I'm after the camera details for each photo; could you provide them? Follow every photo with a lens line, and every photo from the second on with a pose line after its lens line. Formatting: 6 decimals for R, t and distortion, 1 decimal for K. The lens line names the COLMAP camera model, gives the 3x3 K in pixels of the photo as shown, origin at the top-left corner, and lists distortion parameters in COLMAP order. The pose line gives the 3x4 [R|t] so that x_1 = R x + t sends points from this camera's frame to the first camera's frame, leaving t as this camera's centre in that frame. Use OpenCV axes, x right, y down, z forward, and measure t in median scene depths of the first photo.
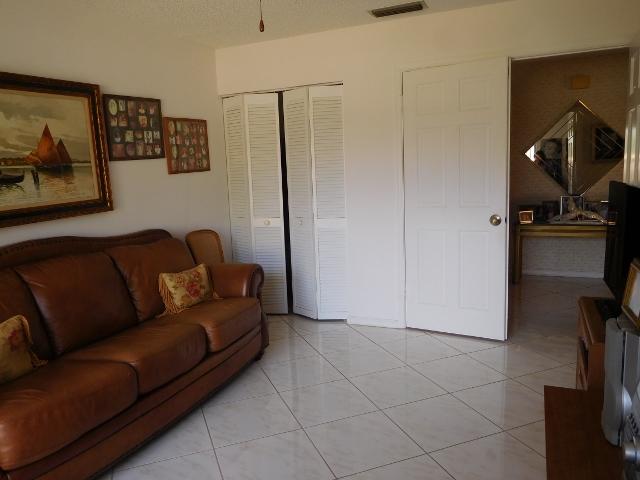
lens RADIAL K [[476.0, 0, 319.5], [0, 476.0, 243.5], [0, 0, 1]] dist [-0.031346, 0.011176]
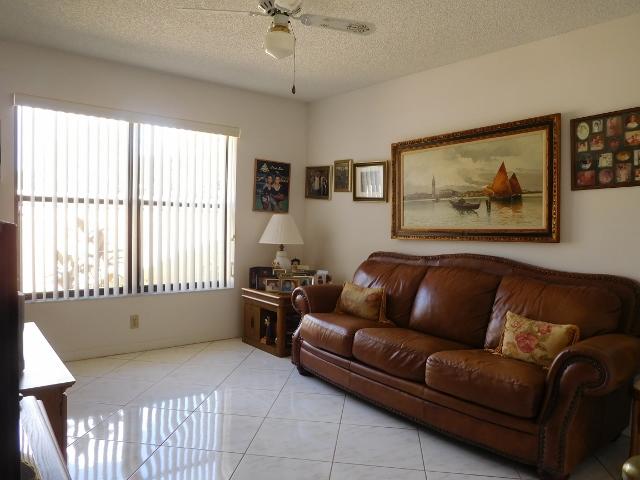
lens RADIAL K [[476.0, 0, 319.5], [0, 476.0, 243.5], [0, 0, 1]] dist [-0.031346, 0.011176]
pose [[-0.481440, 0.059720, -0.874442, 0.657309], [-0.148952, 0.977589, 0.148773, -0.149935], [0.863729, 0.201875, -0.461755, 1.115557]]
